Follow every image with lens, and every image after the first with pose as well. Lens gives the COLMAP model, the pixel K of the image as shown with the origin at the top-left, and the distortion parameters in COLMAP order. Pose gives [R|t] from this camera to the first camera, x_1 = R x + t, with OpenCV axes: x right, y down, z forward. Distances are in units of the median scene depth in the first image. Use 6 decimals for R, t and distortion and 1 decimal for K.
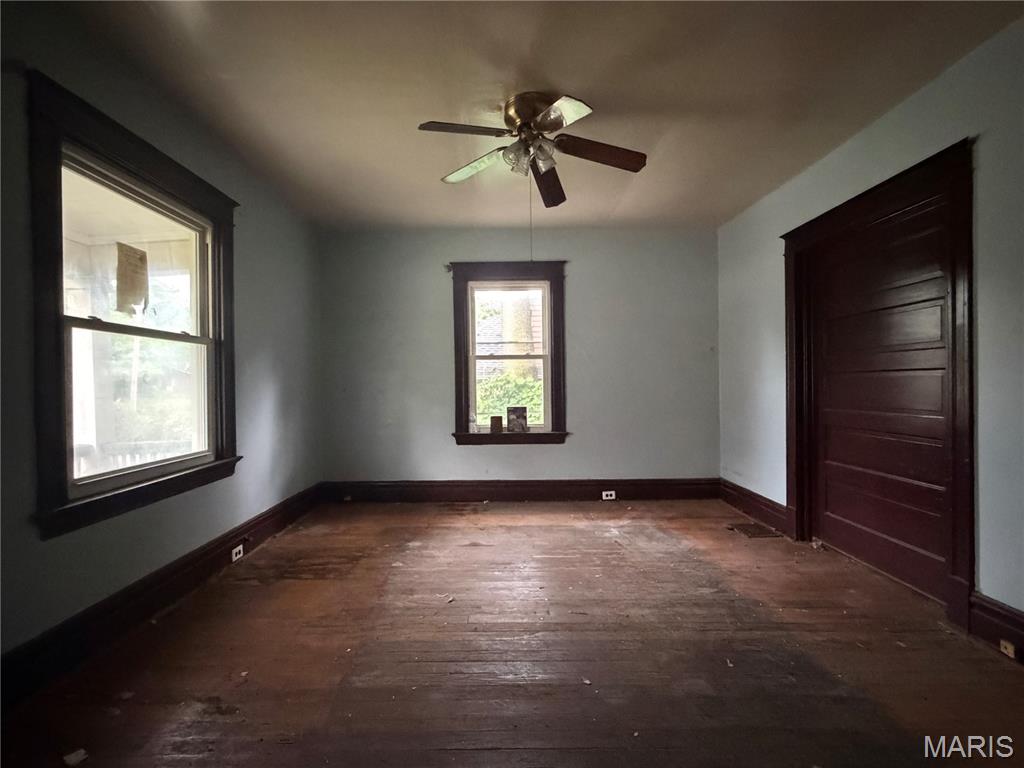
lens RADIAL K [[468.9, 0, 512.0], [0, 468.9, 384.0], [0, 0, 1]] dist [0.000604, -0.000080]
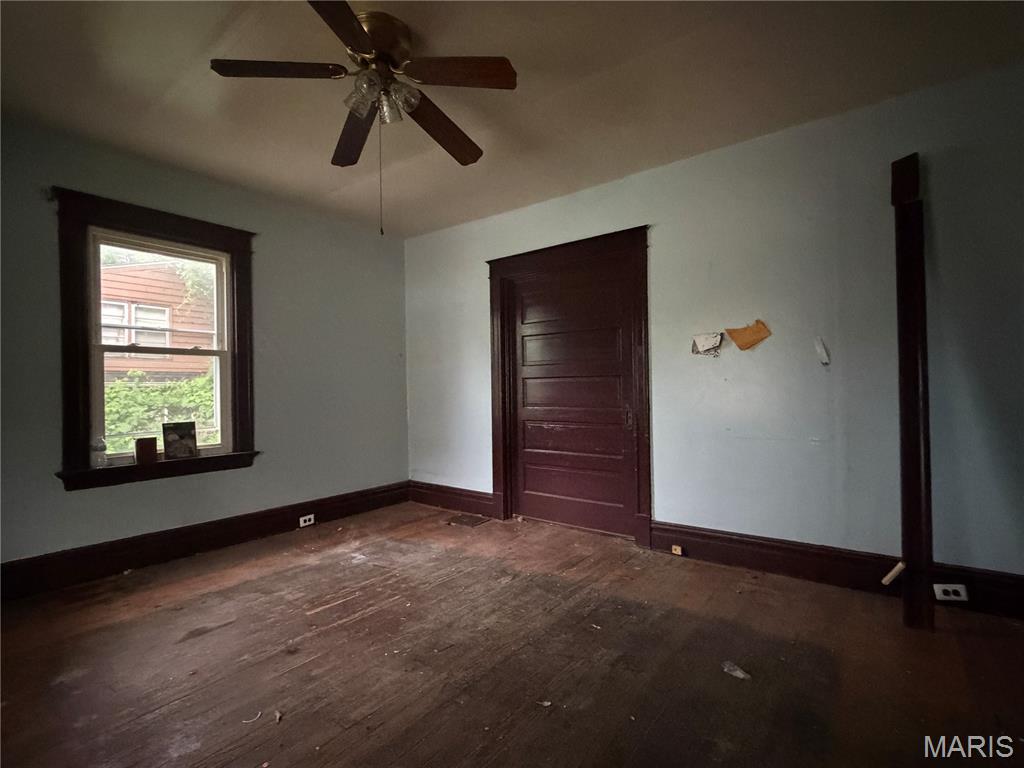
lens RADIAL K [[468.9, 0, 512.0], [0, 468.9, 384.0], [0, 0, 1]] dist [0.000604, -0.000080]
pose [[0.629653, 0.008495, 0.776830, -0.269859], [0.009936, 0.999770, -0.018986, 0.011935], [-0.776813, 0.019673, 0.629424, 0.209087]]
